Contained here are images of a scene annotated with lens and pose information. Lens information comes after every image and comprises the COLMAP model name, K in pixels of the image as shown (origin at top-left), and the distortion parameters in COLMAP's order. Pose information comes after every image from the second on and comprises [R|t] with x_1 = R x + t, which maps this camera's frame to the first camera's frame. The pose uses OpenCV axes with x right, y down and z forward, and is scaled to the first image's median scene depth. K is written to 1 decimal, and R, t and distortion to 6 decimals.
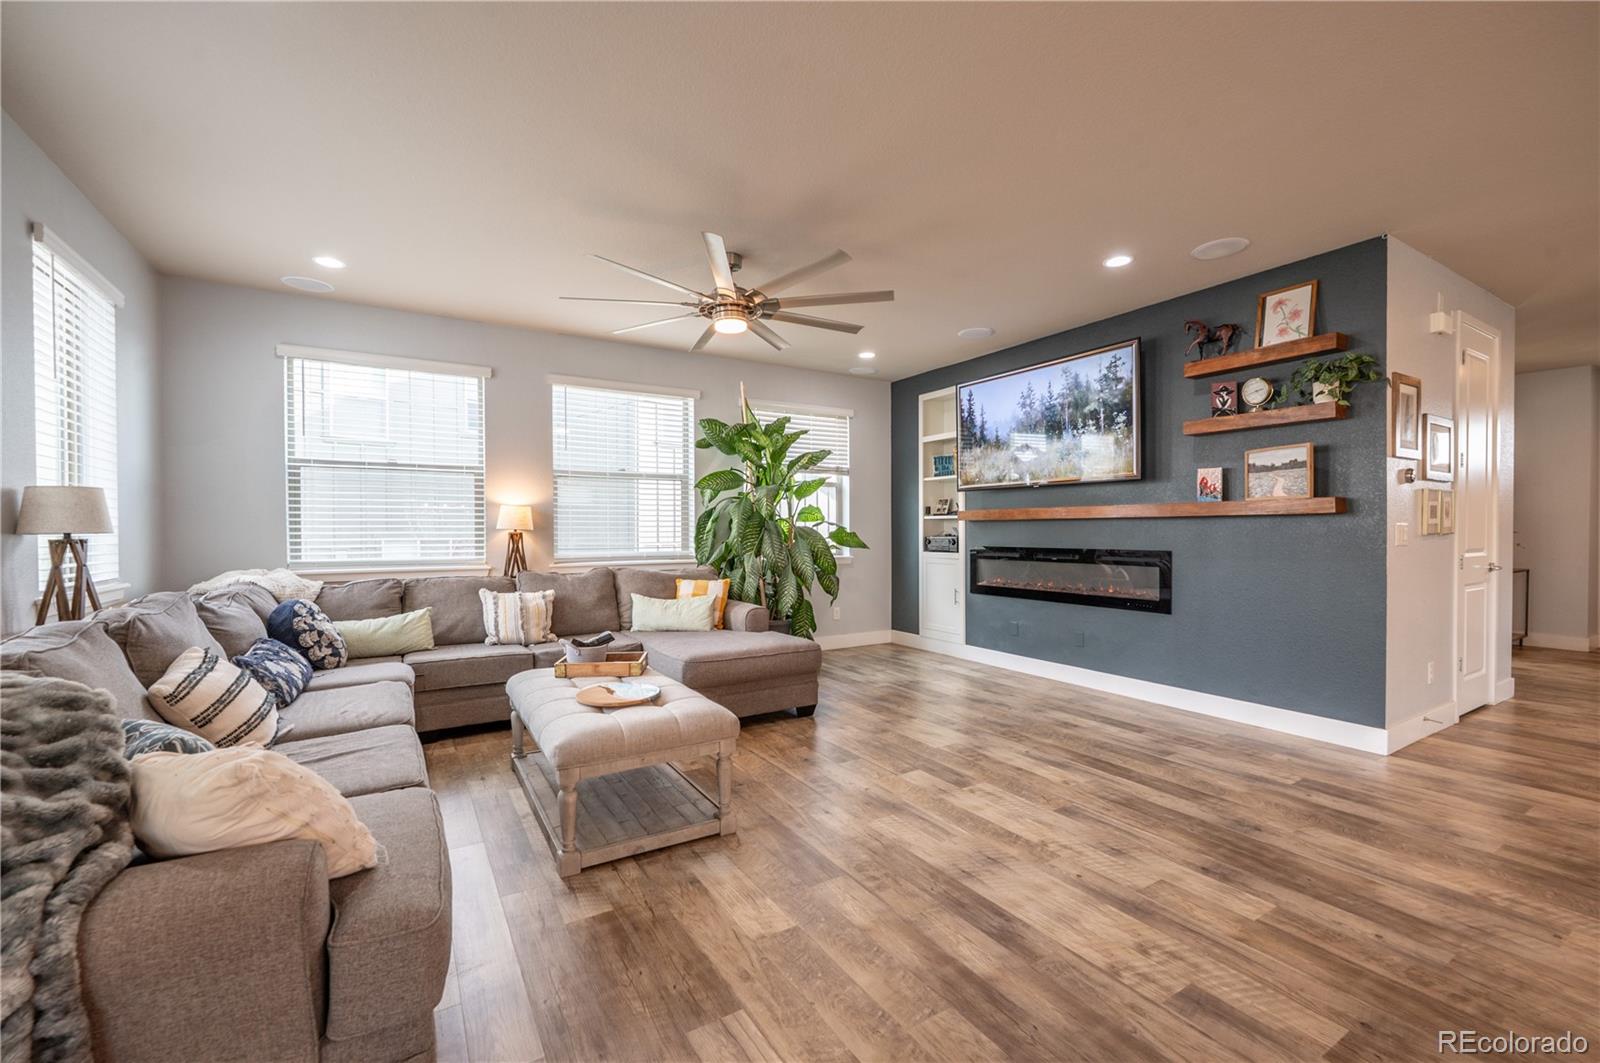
lens RADIAL K [[663.4, 0, 806.4], [0, 663.4, 535.1], [0, 0, 1]] dist [-0.001352, -0.000159]
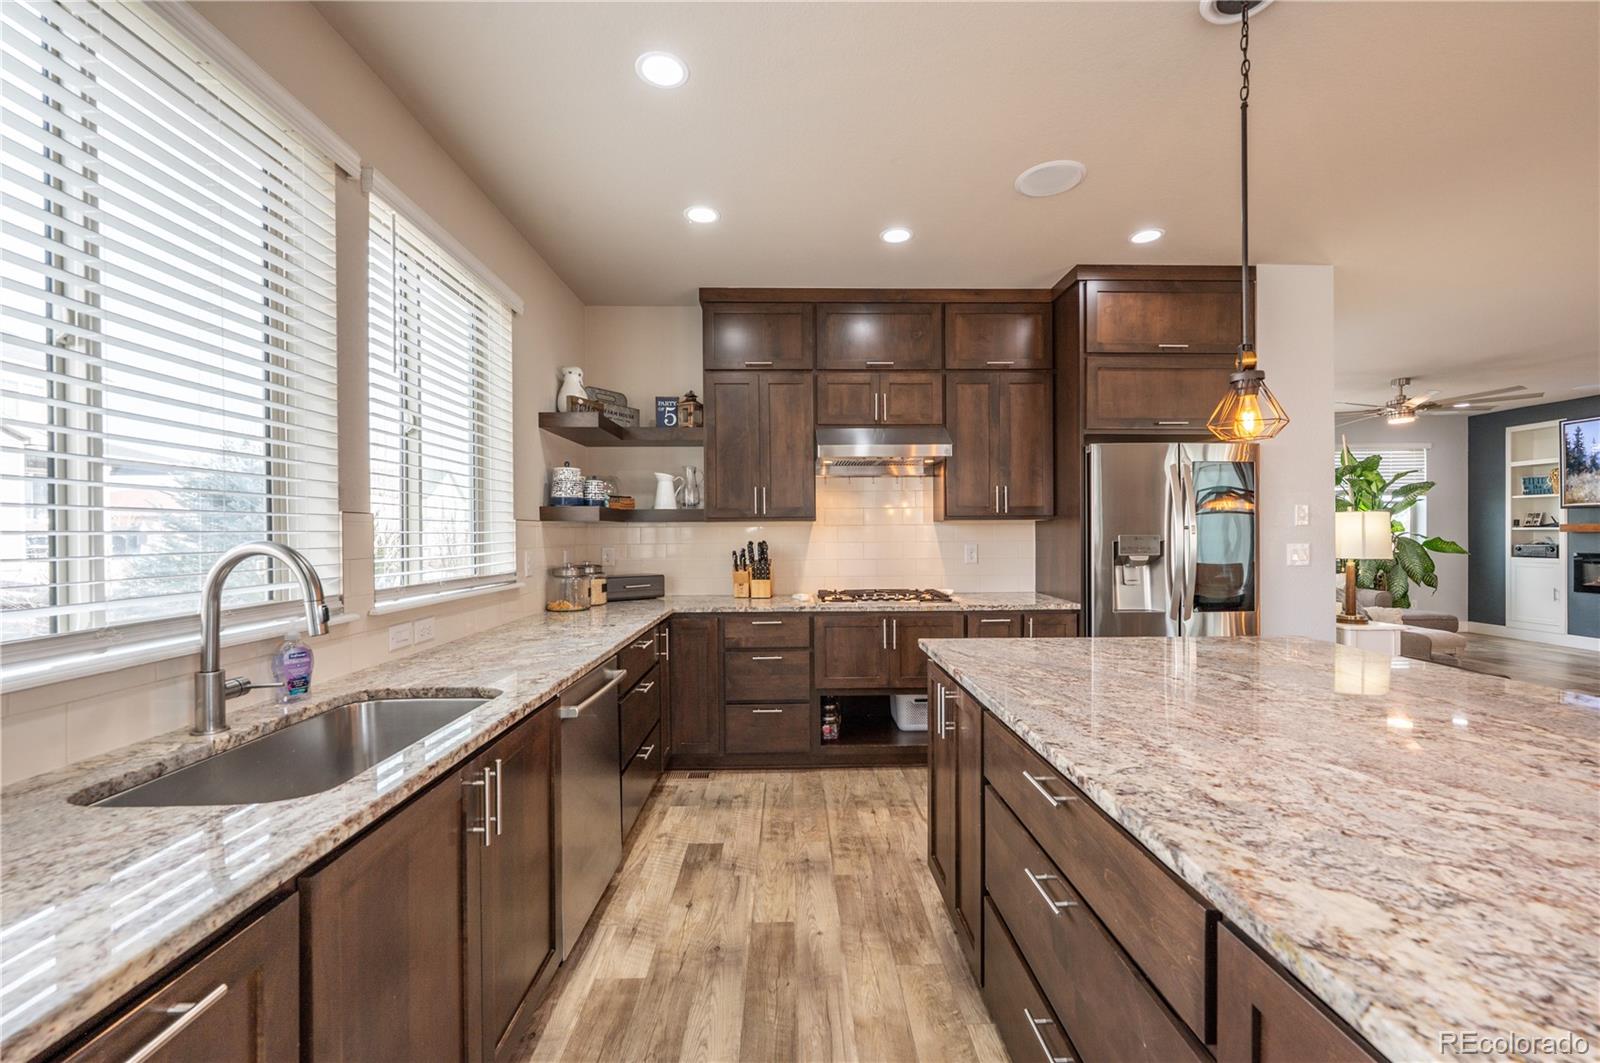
lens RADIAL K [[663.4, 0, 806.4], [0, 663.4, 535.1], [0, 0, 1]] dist [-0.001352, -0.000159]
pose [[0.867761, 0.000508, -0.496981, -0.561041], [-0.002843, 0.999988, -0.003941, -0.010768], [0.496973, 0.004833, 0.867753, -1.135498]]
